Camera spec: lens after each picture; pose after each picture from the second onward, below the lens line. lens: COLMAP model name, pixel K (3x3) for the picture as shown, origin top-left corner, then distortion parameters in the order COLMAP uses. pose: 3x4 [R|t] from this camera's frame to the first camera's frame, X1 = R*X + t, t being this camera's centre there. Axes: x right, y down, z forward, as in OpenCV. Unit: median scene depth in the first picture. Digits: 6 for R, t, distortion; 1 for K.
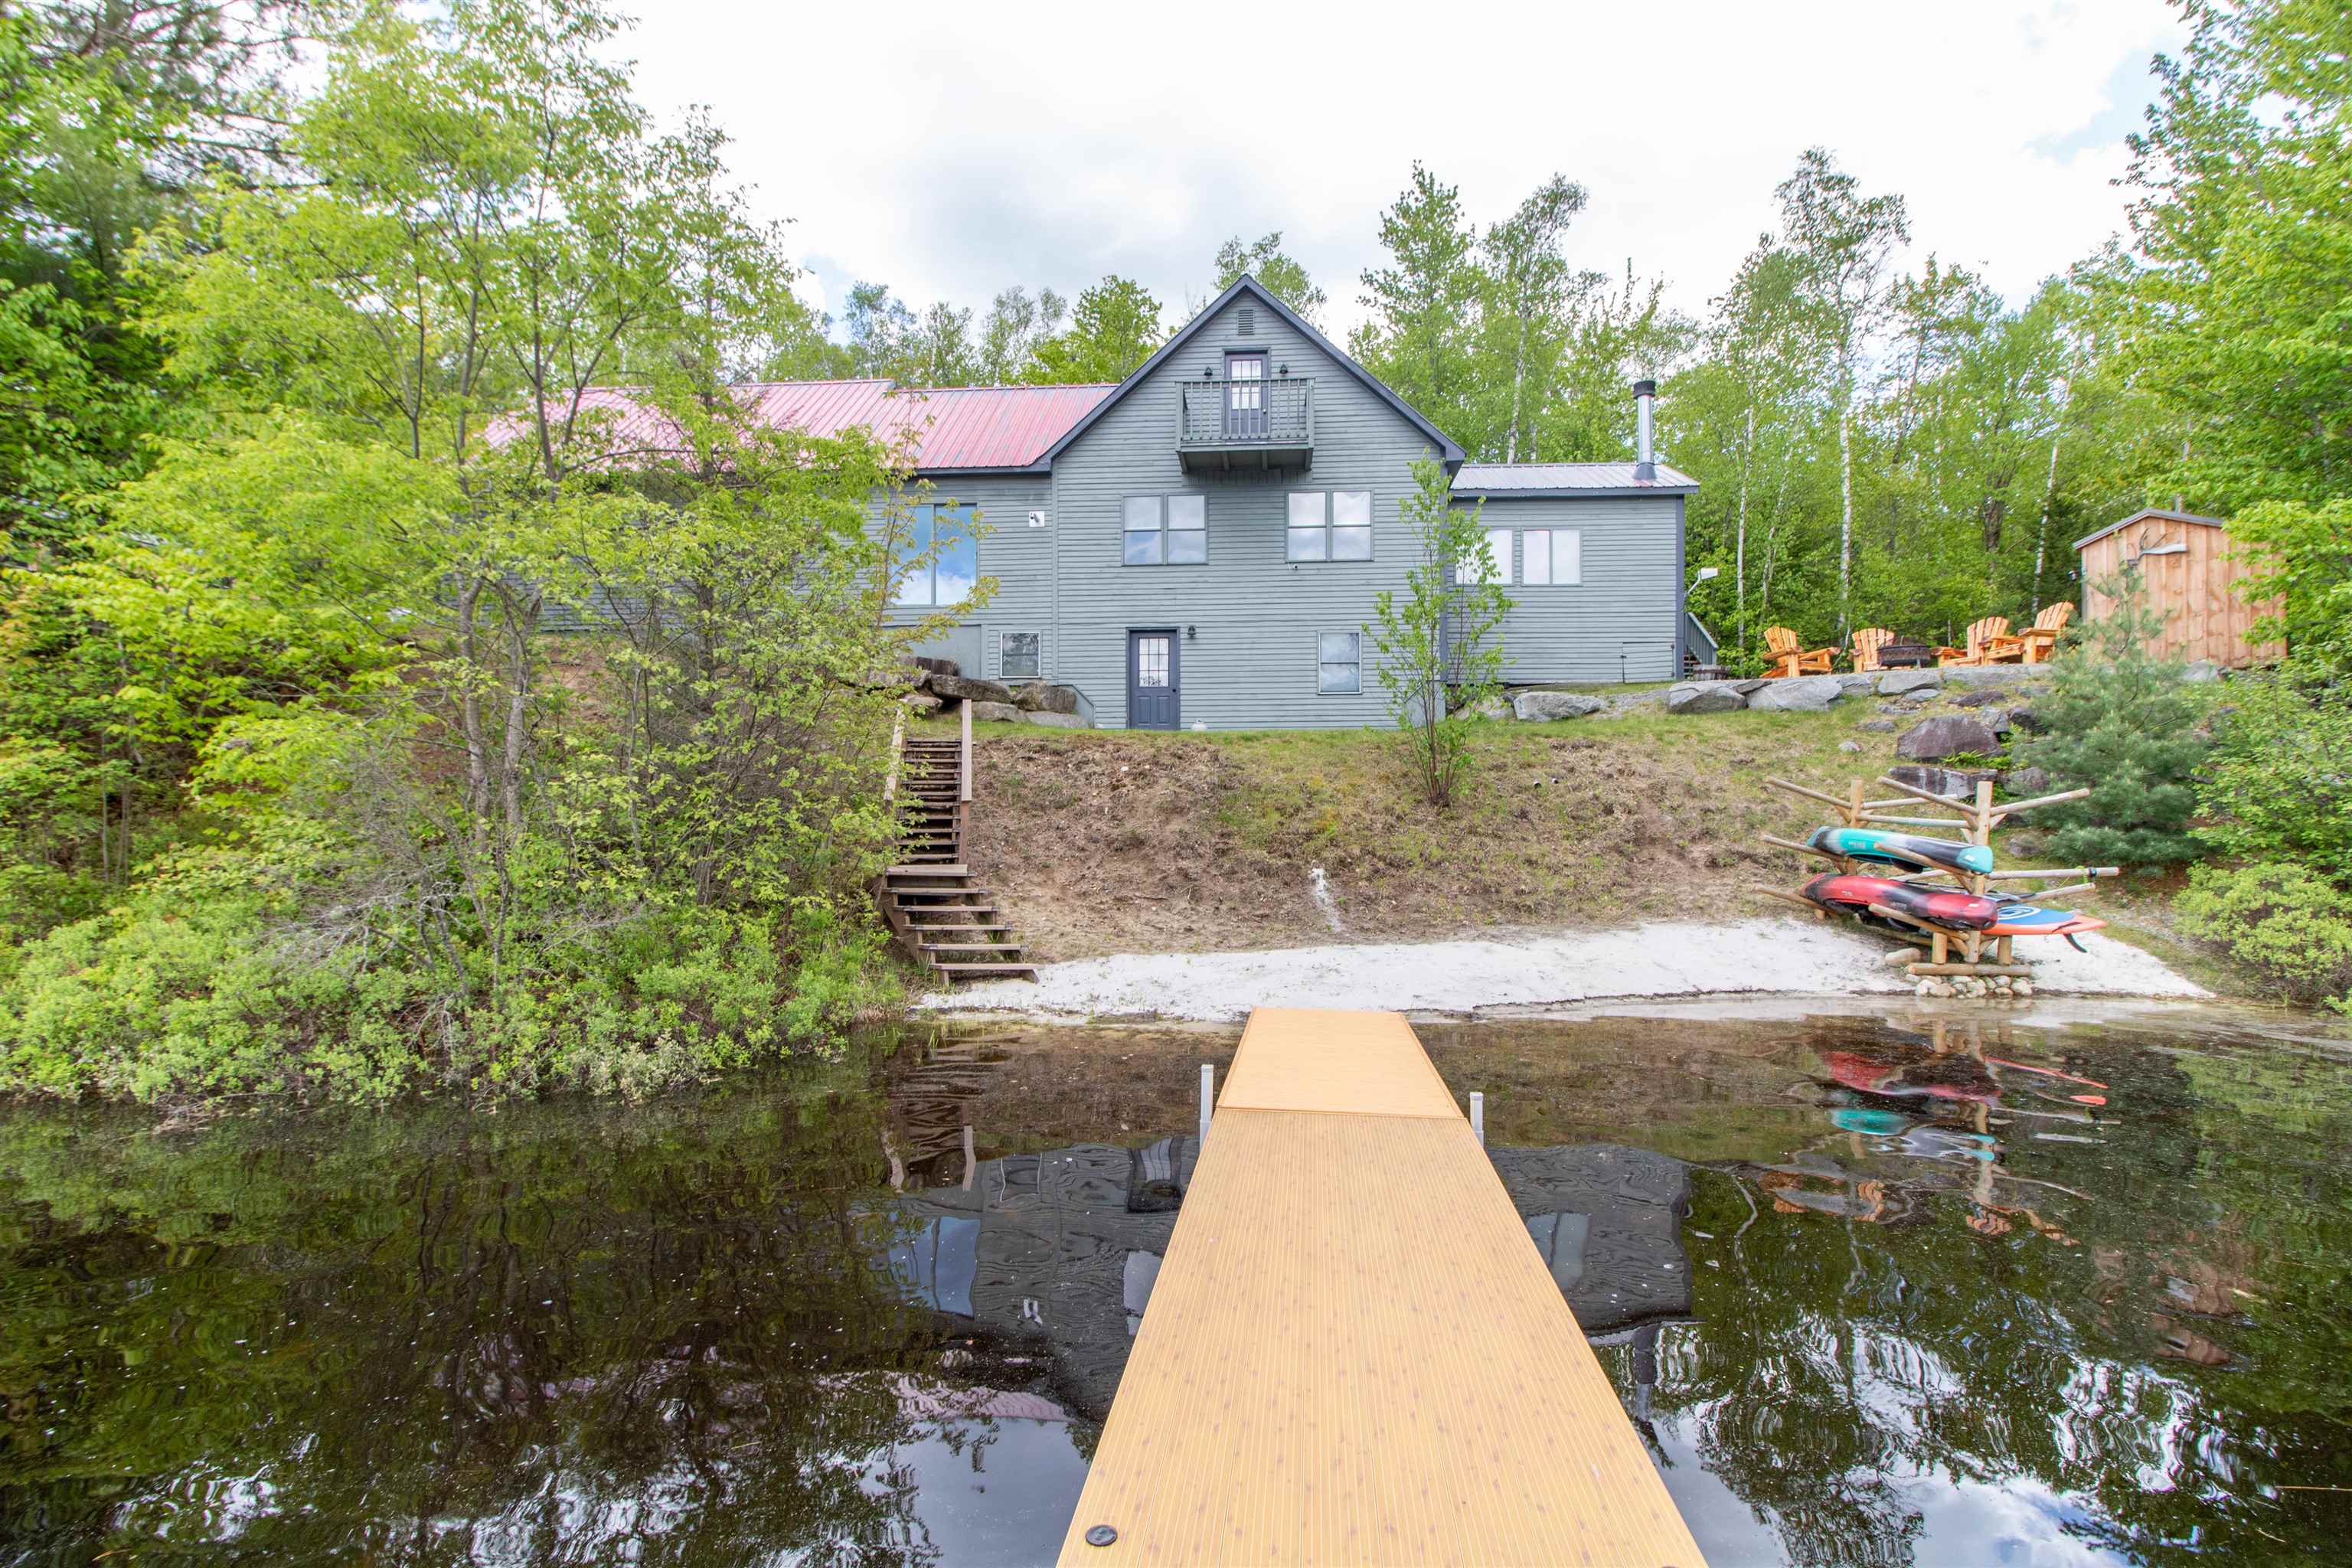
lens RADIAL K [[1089.6, 0, 1175.9], [0, 1089.6, 831.1], [0, 0, 1]] dist [-0.000528, 0.000159]
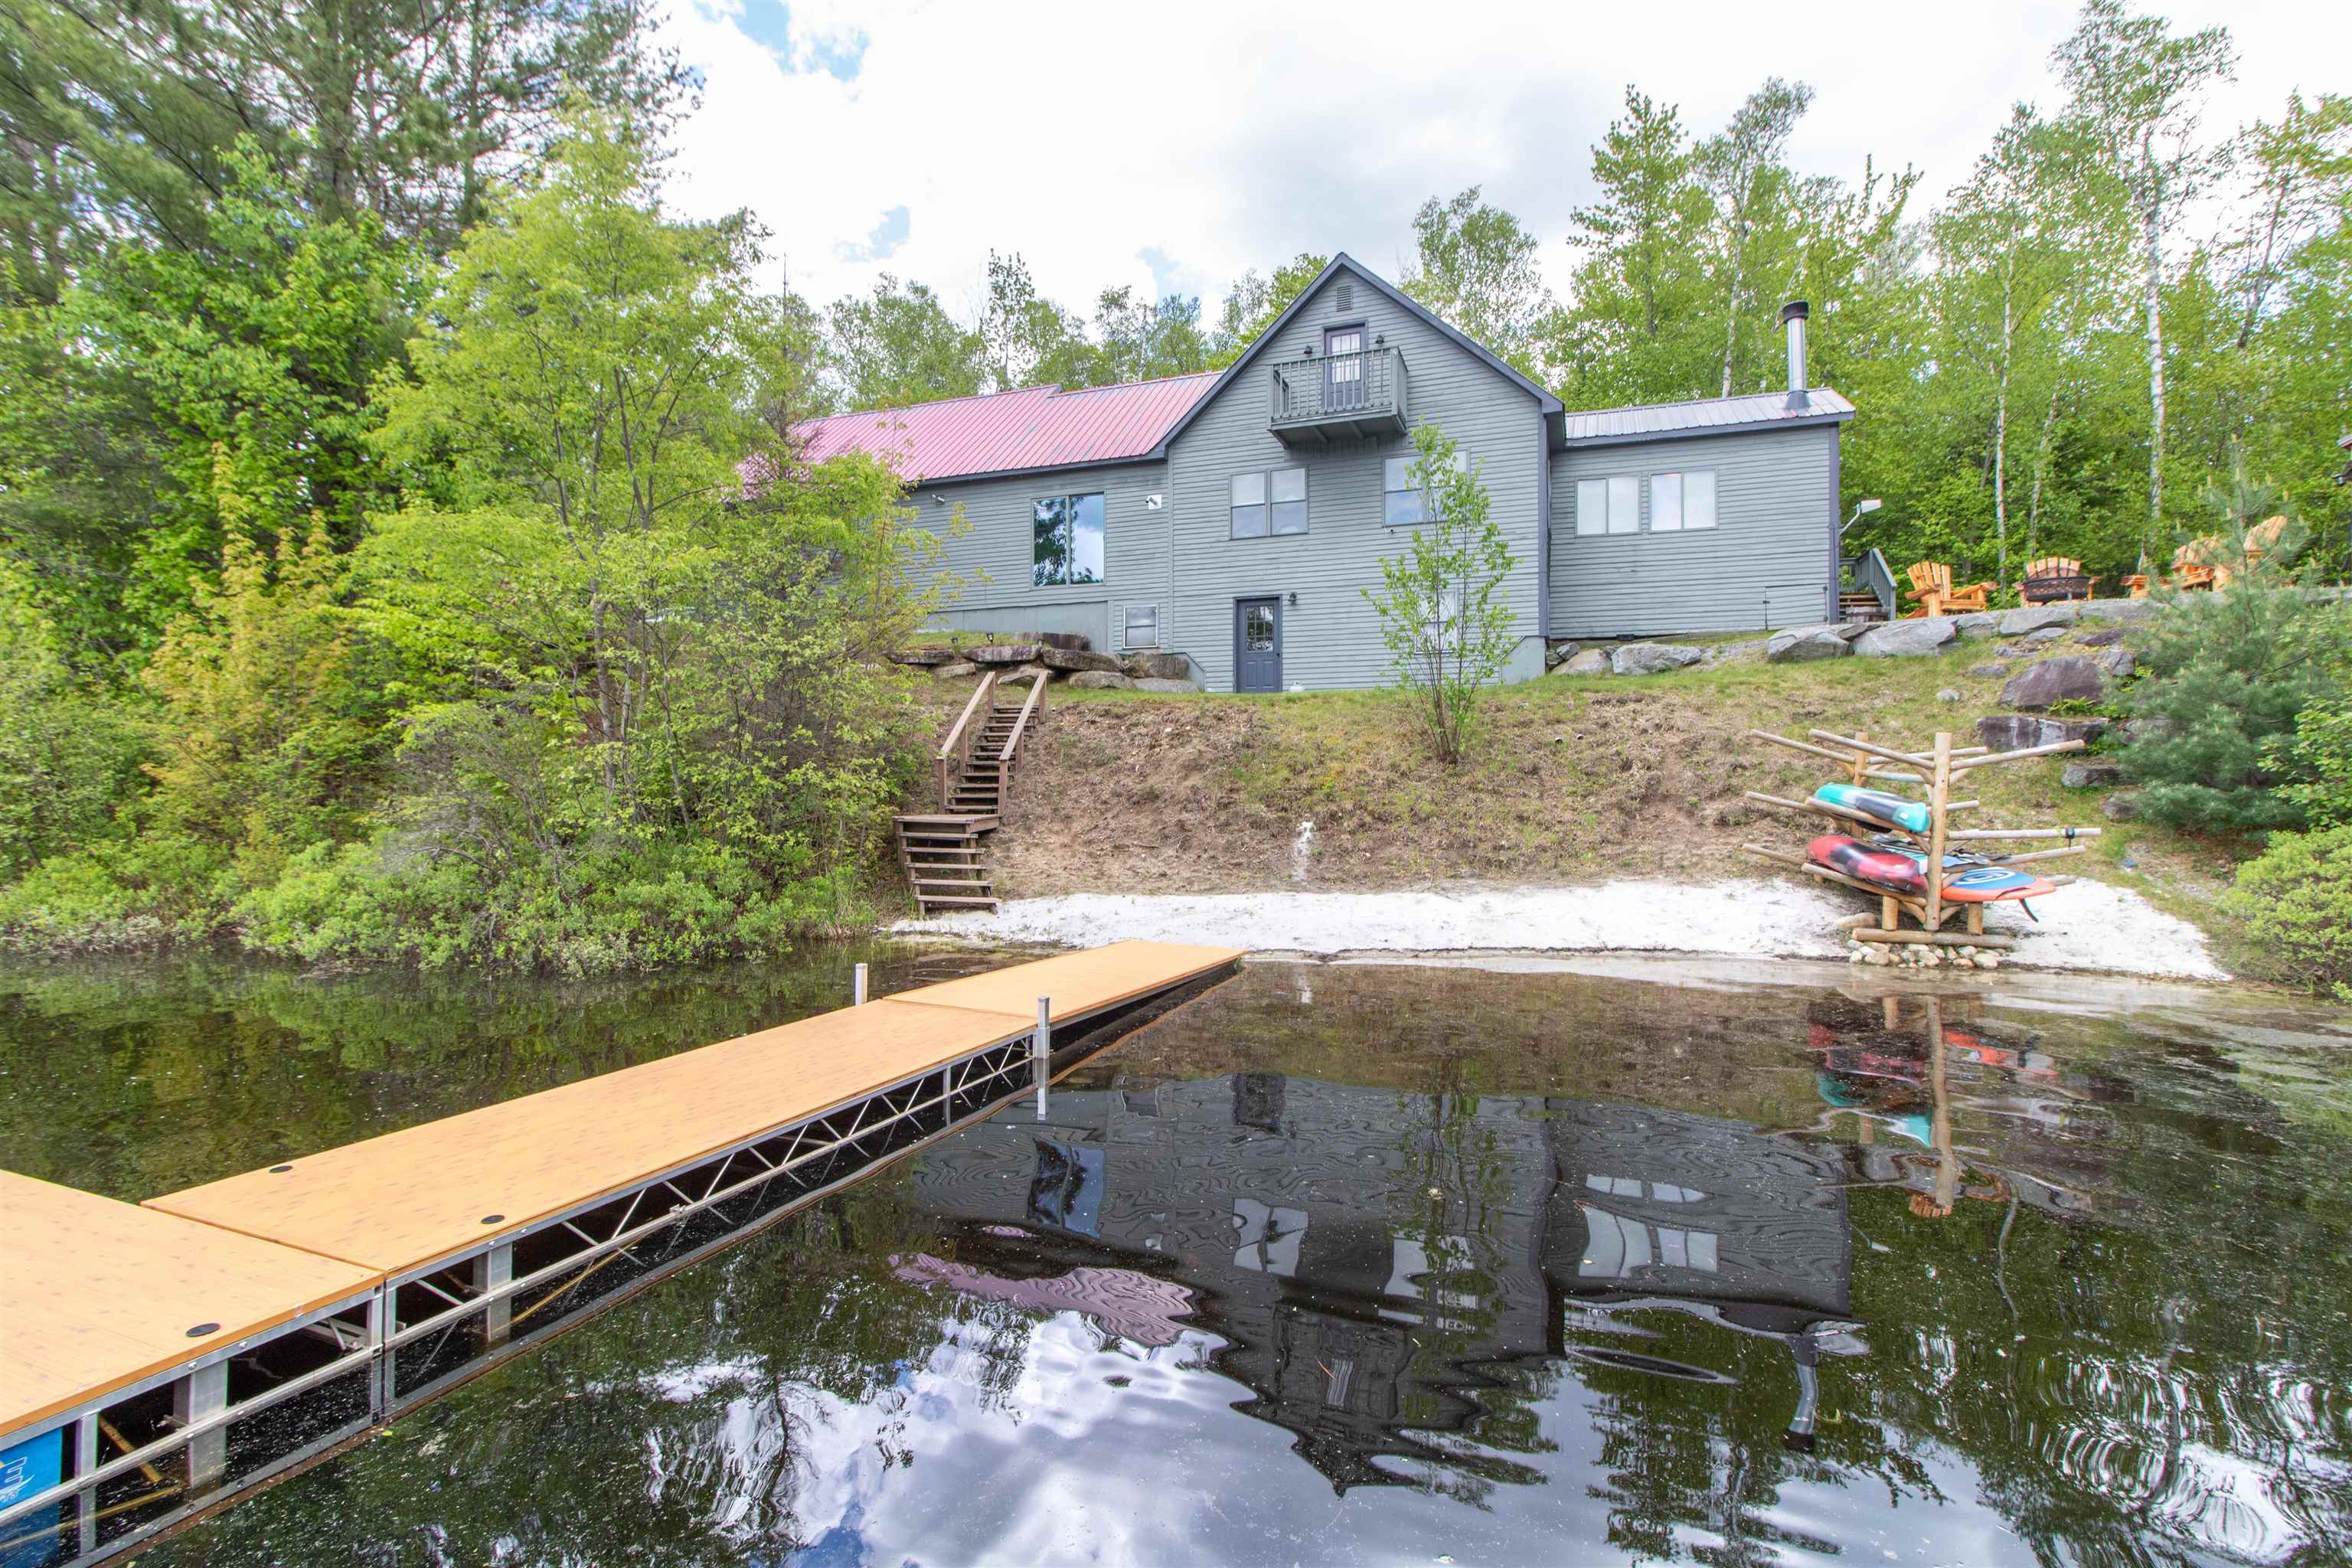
lens RADIAL K [[1081.2, 0, 1176.0], [0, 1081.2, 784.0], [0, 0, 1]] dist [0.001199, -0.000744]
pose [[0.957475, 0.001571, -0.288510, 0.237420], [-0.003318, 0.999979, -0.005564, 0.002802], [0.288496, 0.006285, 0.957461, -0.035679]]
